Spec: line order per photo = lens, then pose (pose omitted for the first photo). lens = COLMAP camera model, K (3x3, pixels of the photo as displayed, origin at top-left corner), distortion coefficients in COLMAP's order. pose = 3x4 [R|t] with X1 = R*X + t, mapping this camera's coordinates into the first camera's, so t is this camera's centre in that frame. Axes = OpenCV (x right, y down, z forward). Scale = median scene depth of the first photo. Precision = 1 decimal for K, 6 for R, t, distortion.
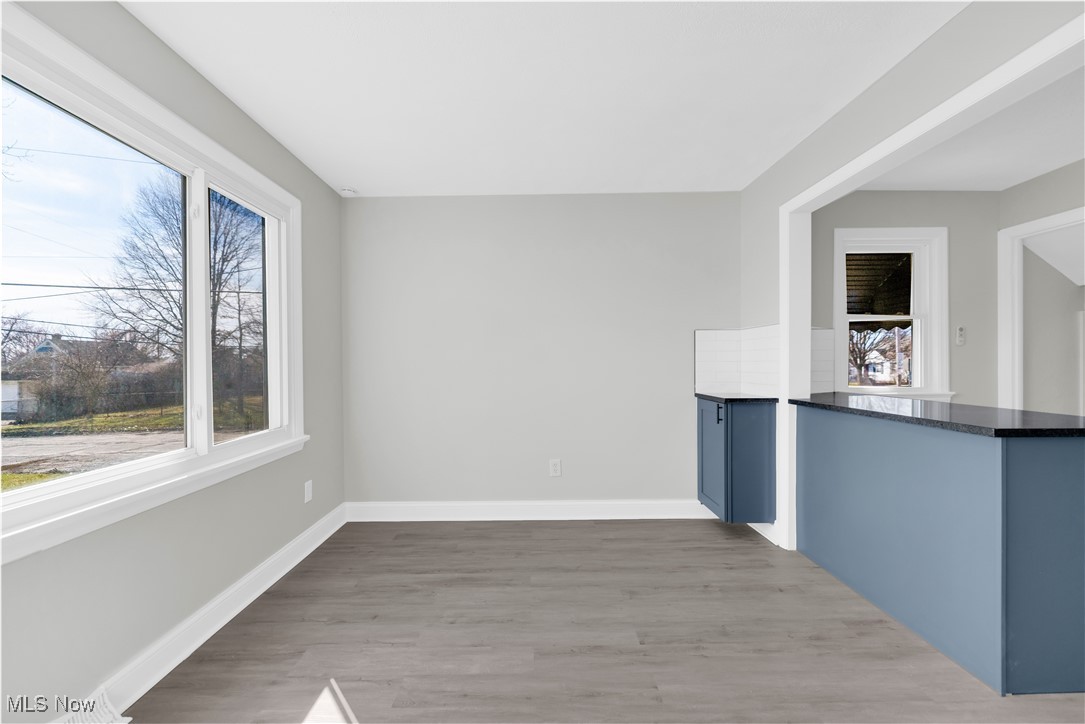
lens RADIAL K [[427.5, 0, 540.0], [0, 427.5, 365.9], [0, 0, 1]] dist [-0.000130, 0.000352]
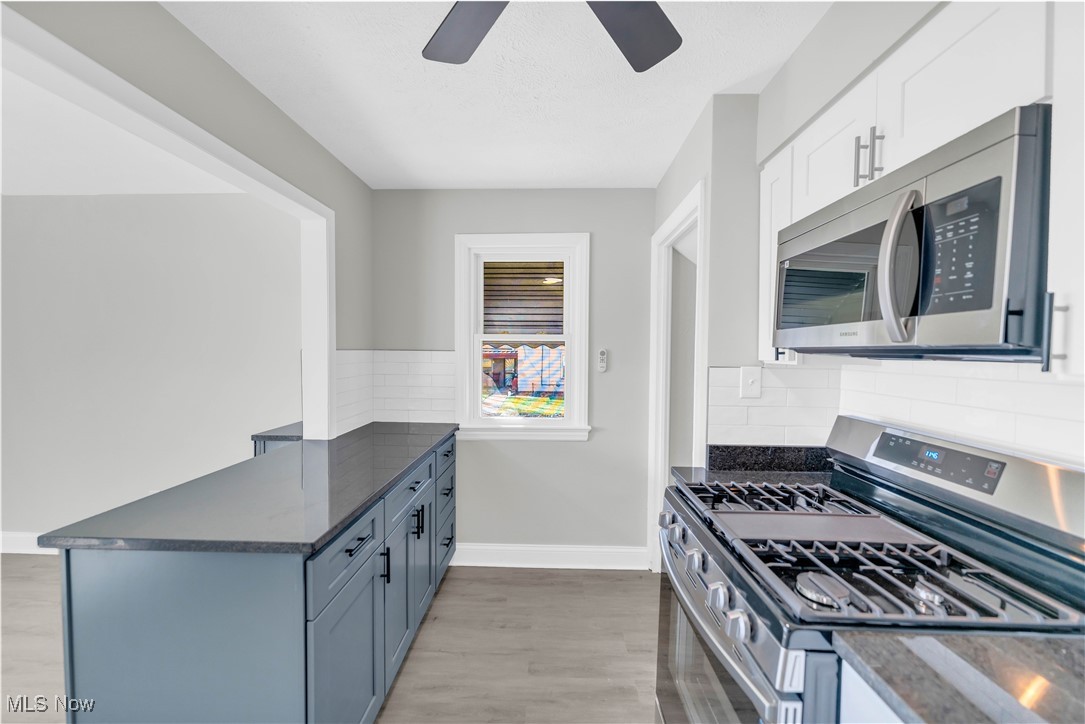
lens RADIAL K [[427.5, 0, 534.5], [0, 427.5, 356.1], [0, 0, 1]] dist [-0.000130, 0.000352]
pose [[0.998239, 0.014487, -0.057528, 1.121123], [-0.014194, 0.999884, 0.005500, -0.103655], [0.057601, -0.004674, 0.998329, 0.173491]]
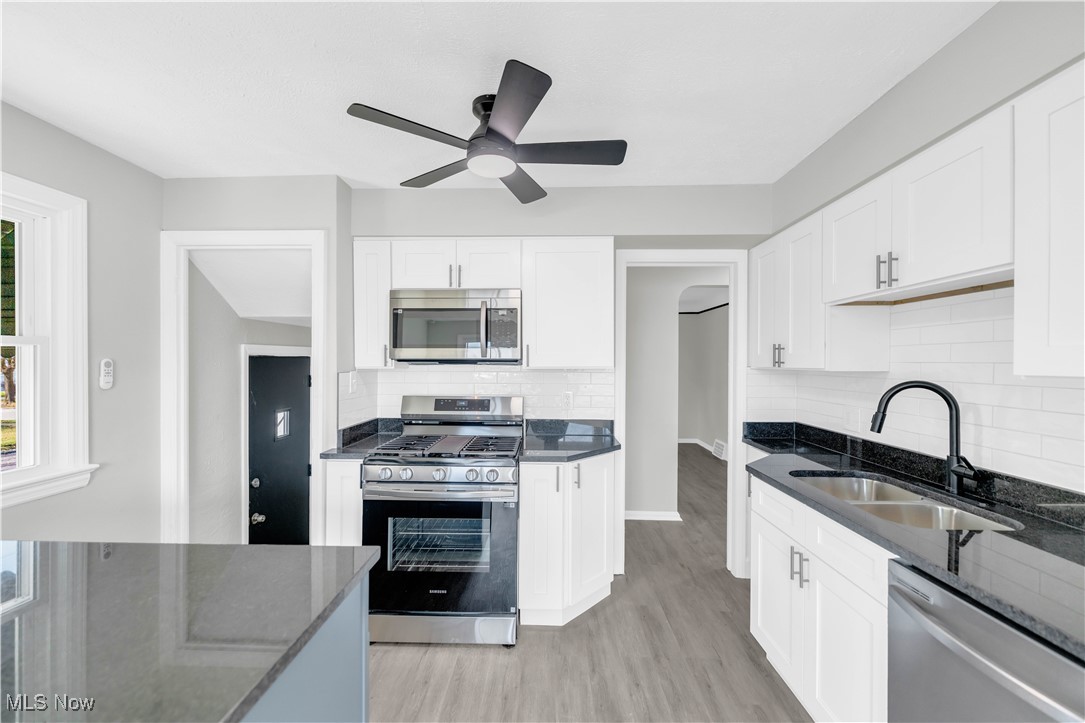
lens RADIAL K [[427.5, 0, 538.3], [0, 427.5, 360.1], [0, 0, 1]] dist [-0.000130, 0.000352]
pose [[0.035129, 0.007597, 0.999354, 0.447726], [0.005494, 0.999955, -0.007795, -0.104353], [-0.999368, 0.005764, 0.035086, 0.404550]]
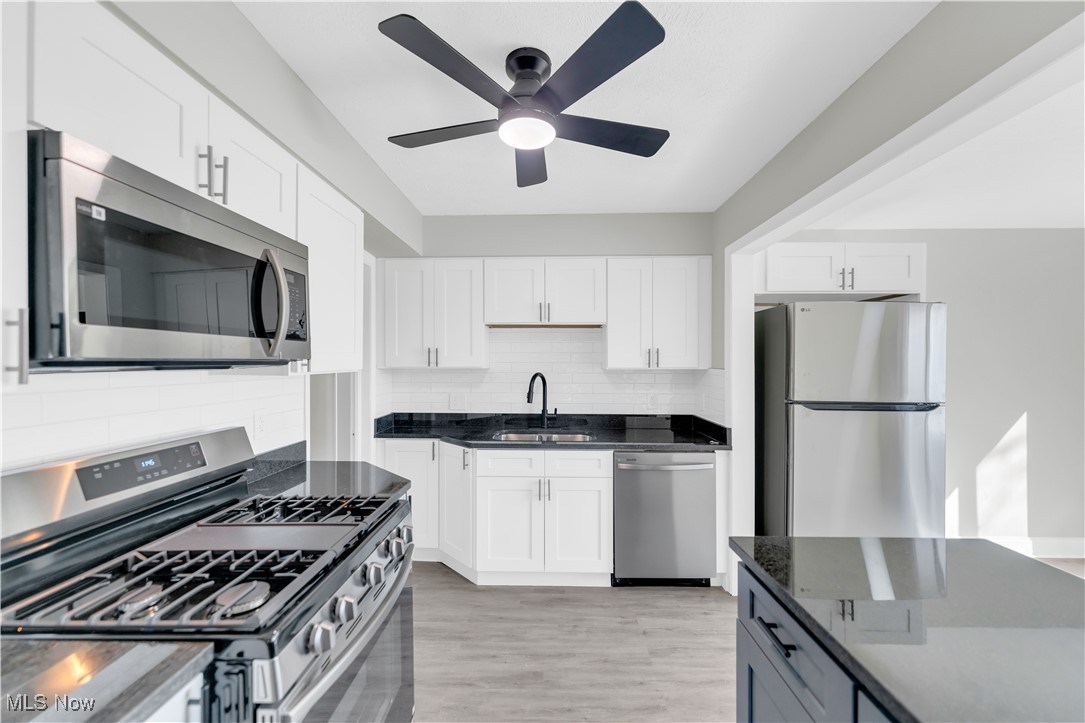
lens RADIAL K [[427.5, 0, 543.2], [0, 427.5, 360.2], [0, 0, 1]] dist [-0.000130, 0.000352]
pose [[-0.999622, 0.002211, 0.027405, 1.075731], [0.002371, 0.999980, 0.005812, -0.115937], [-0.027392, 0.005875, -0.999608, 1.066238]]
